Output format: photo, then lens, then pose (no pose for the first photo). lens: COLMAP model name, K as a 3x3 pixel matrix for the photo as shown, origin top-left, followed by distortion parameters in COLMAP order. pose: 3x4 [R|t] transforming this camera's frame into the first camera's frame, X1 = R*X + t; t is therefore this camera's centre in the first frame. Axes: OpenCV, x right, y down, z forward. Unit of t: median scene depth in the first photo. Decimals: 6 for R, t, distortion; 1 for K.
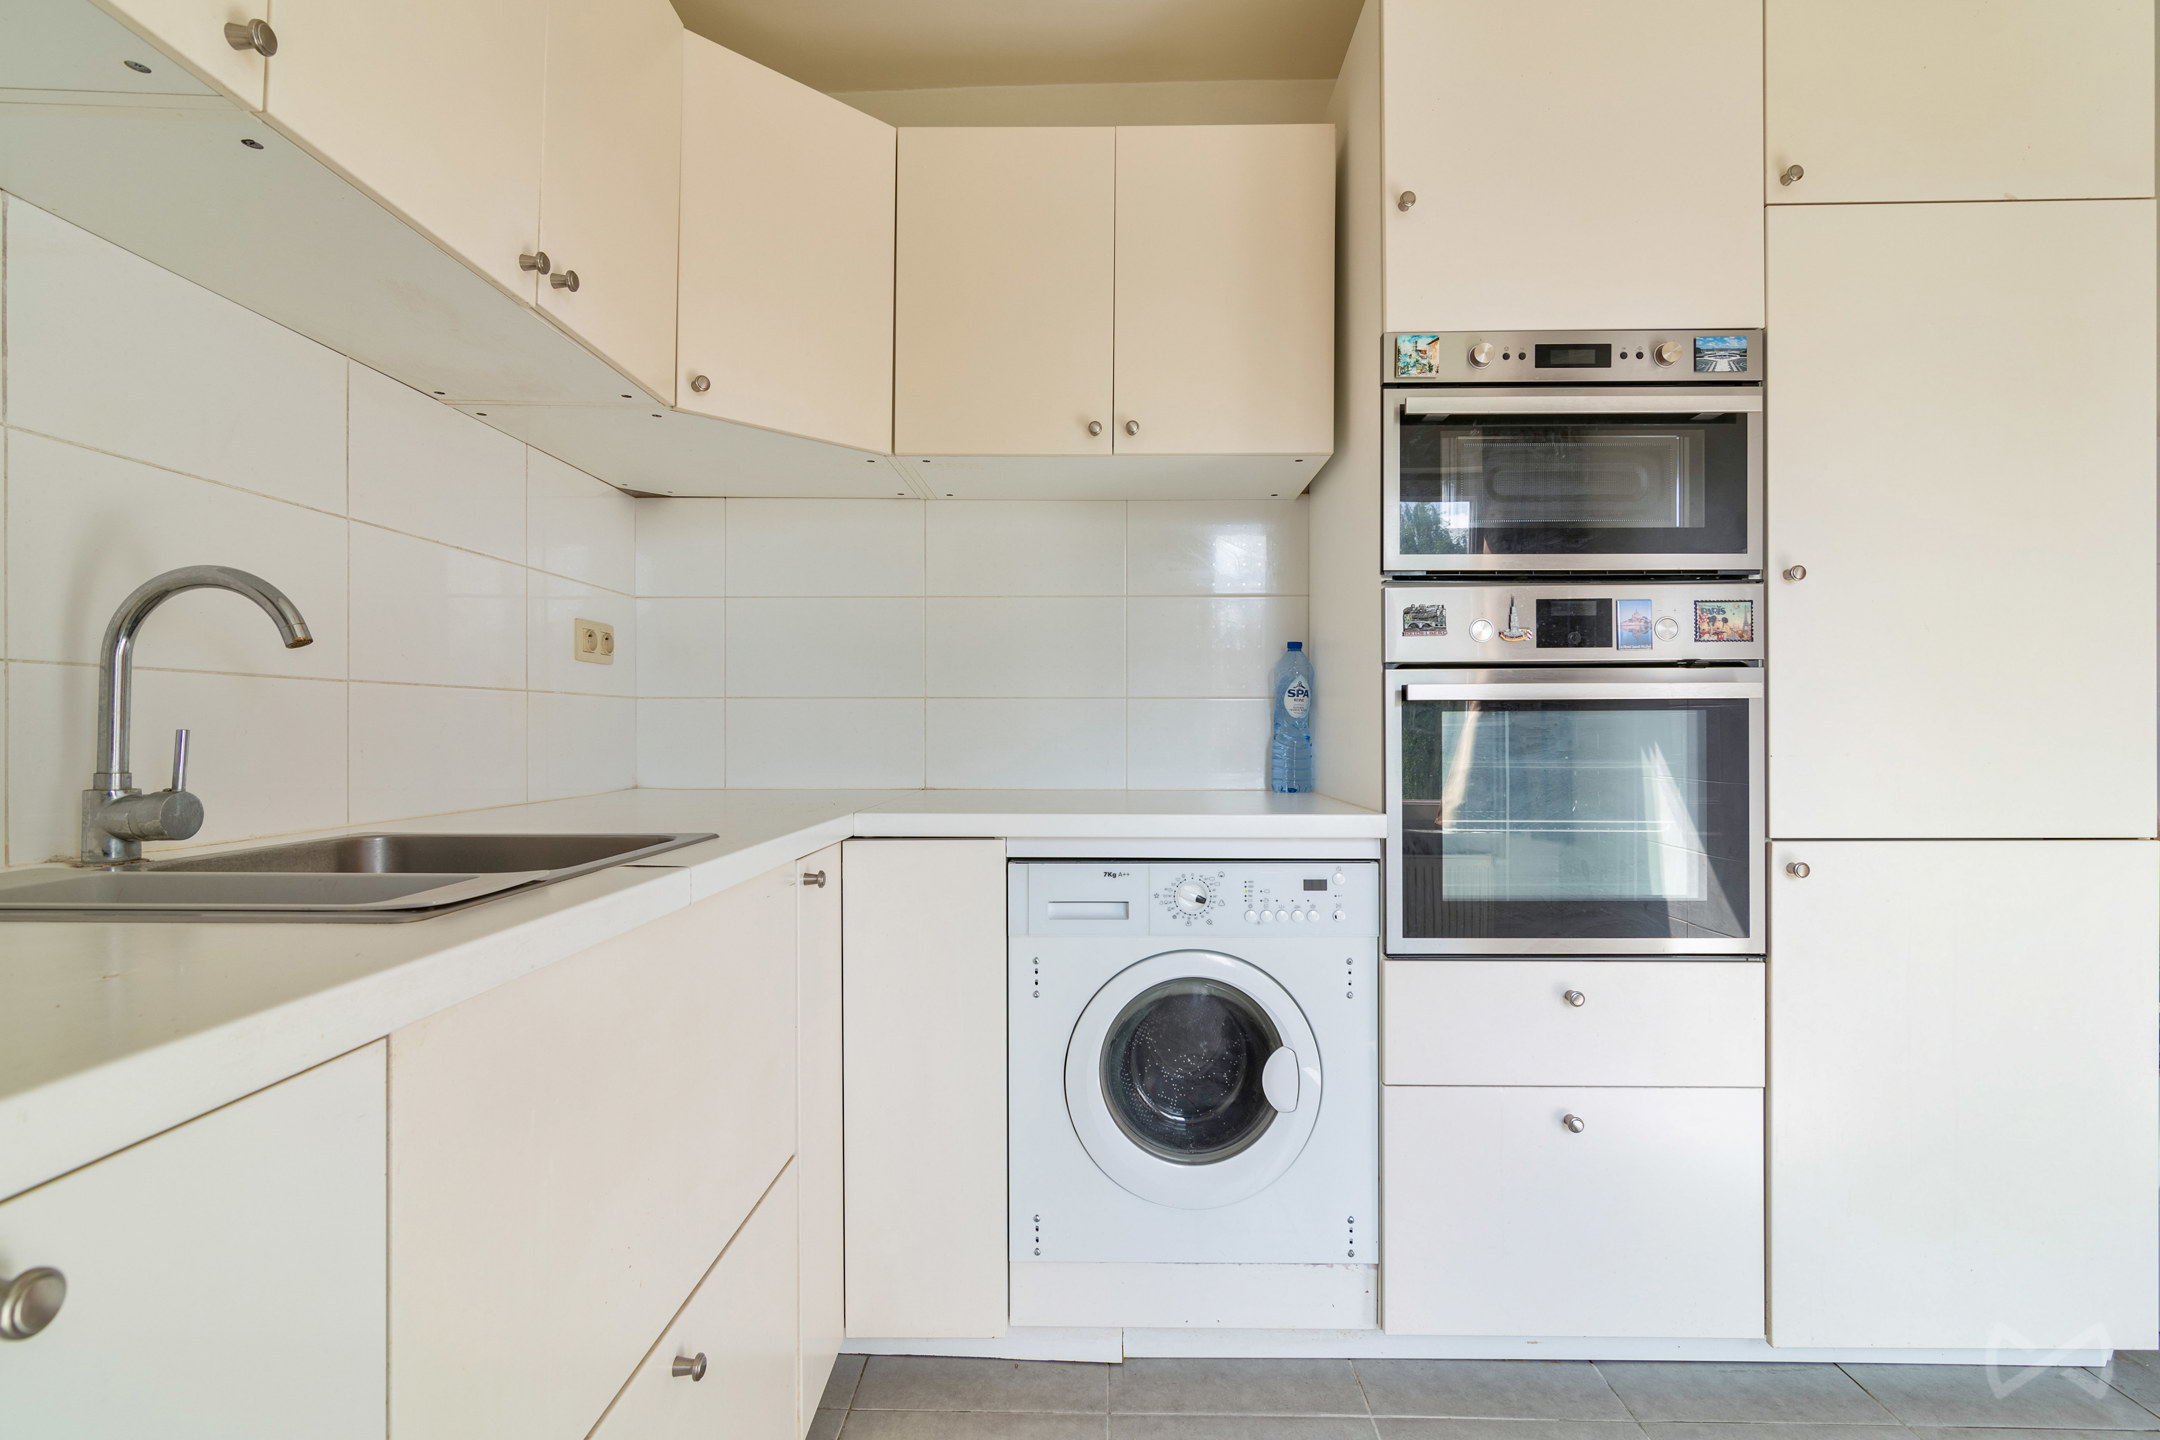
lens RADIAL K [[1039.1, 0, 1075.7], [0, 1039.1, 728.0], [0, 0, 1]] dist [-0.002036, 0.001912]
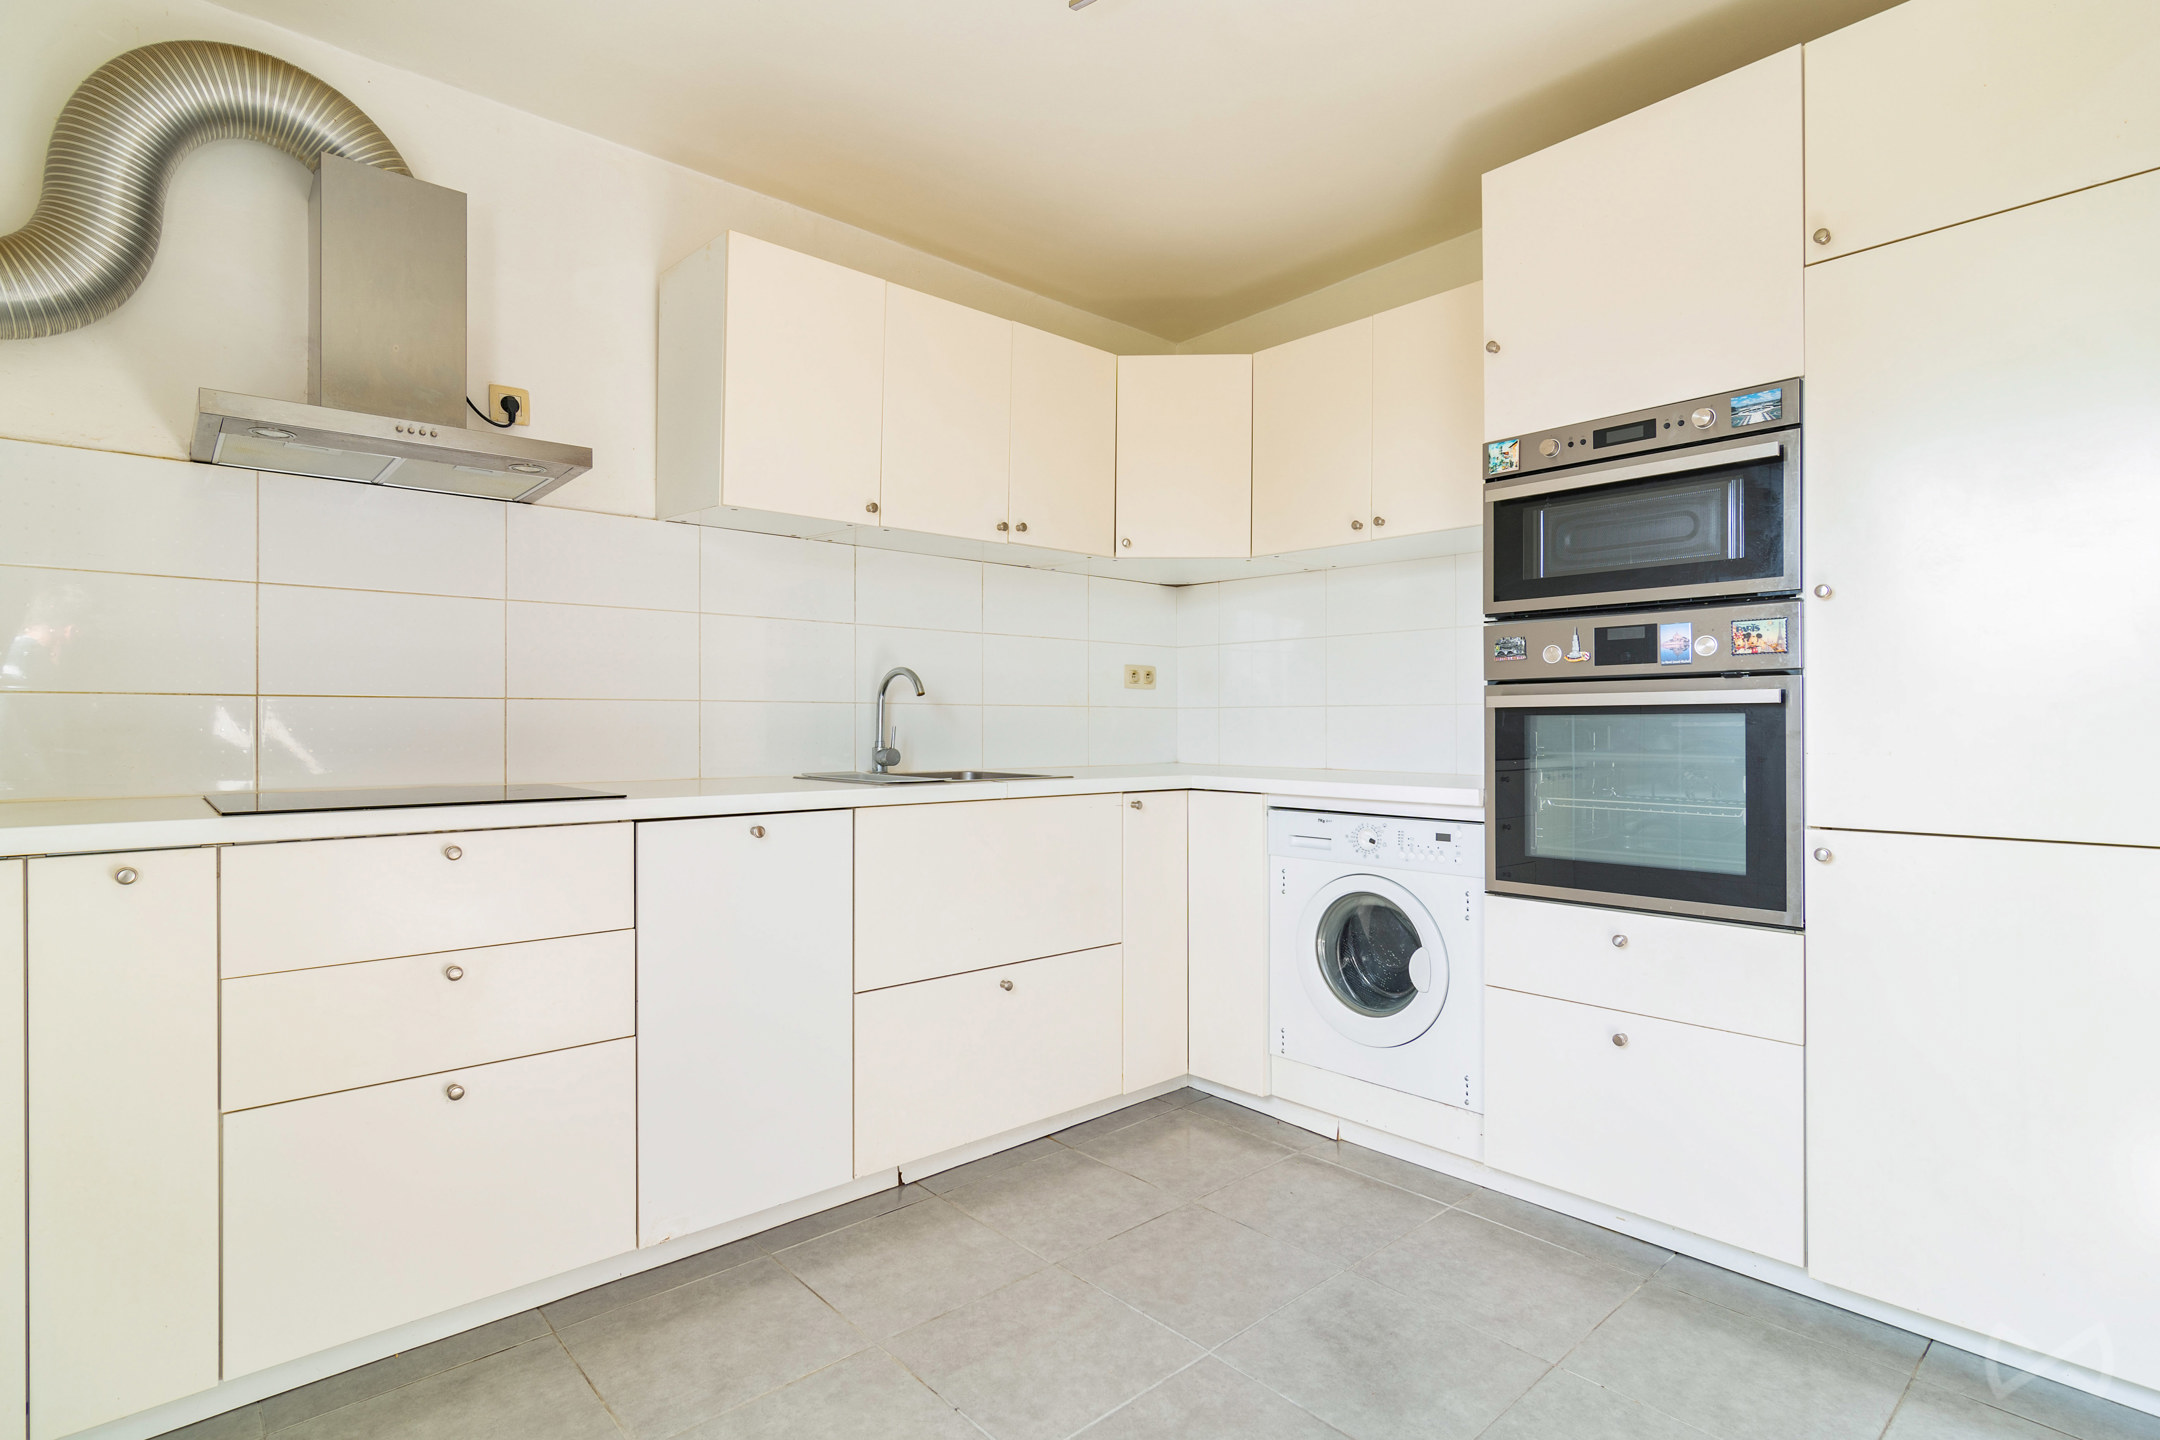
lens RADIAL K [[1039.1, 0, 1083.1], [0, 1039.1, 725.9], [0, 0, 1]] dist [-0.002036, 0.001912]
pose [[0.687418, 0.002389, -0.726258, 0.943703], [-0.002100, 0.999997, 0.001302, -0.002975], [0.726259, 0.000630, 0.687421, -0.346885]]
